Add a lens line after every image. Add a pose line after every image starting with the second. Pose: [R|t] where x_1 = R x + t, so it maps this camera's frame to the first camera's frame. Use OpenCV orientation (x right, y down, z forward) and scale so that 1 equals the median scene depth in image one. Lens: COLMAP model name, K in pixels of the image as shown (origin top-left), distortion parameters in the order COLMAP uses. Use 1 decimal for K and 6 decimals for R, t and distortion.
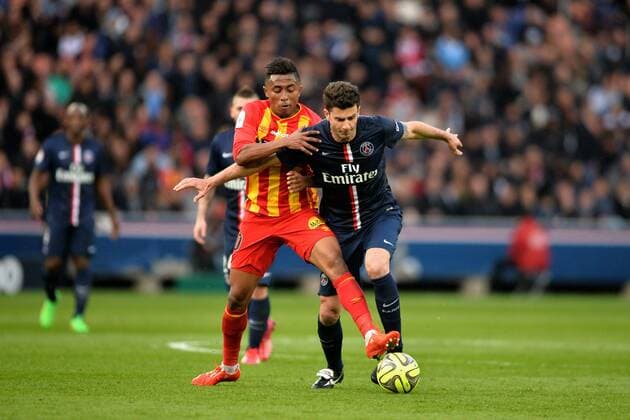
lens RADIAL K [[286.9, 0, 316.8], [0, 286.9, 208.3], [0, 0, 1]] dist [0.000288, 0.000670]
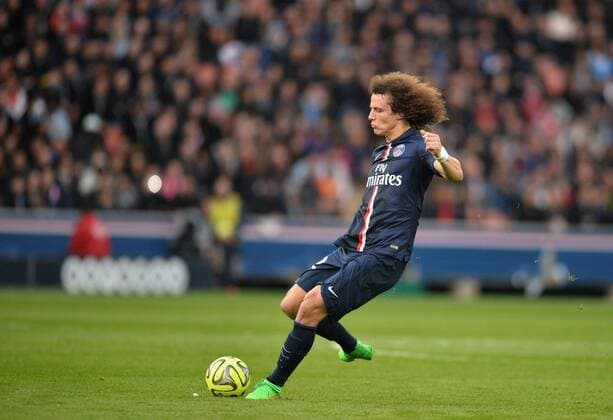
lens RADIAL K [[277.5, 0, 305.6], [0, 277.5, 211.5], [0, 0, 1]] dist [0.000132, 0.000886]
pose [[0.999941, 0.010796, -0.001005, -0.589299], [-0.010797, 0.999941, -0.001369, -0.006353], [0.000990, 0.001380, 0.999999, -0.005249]]
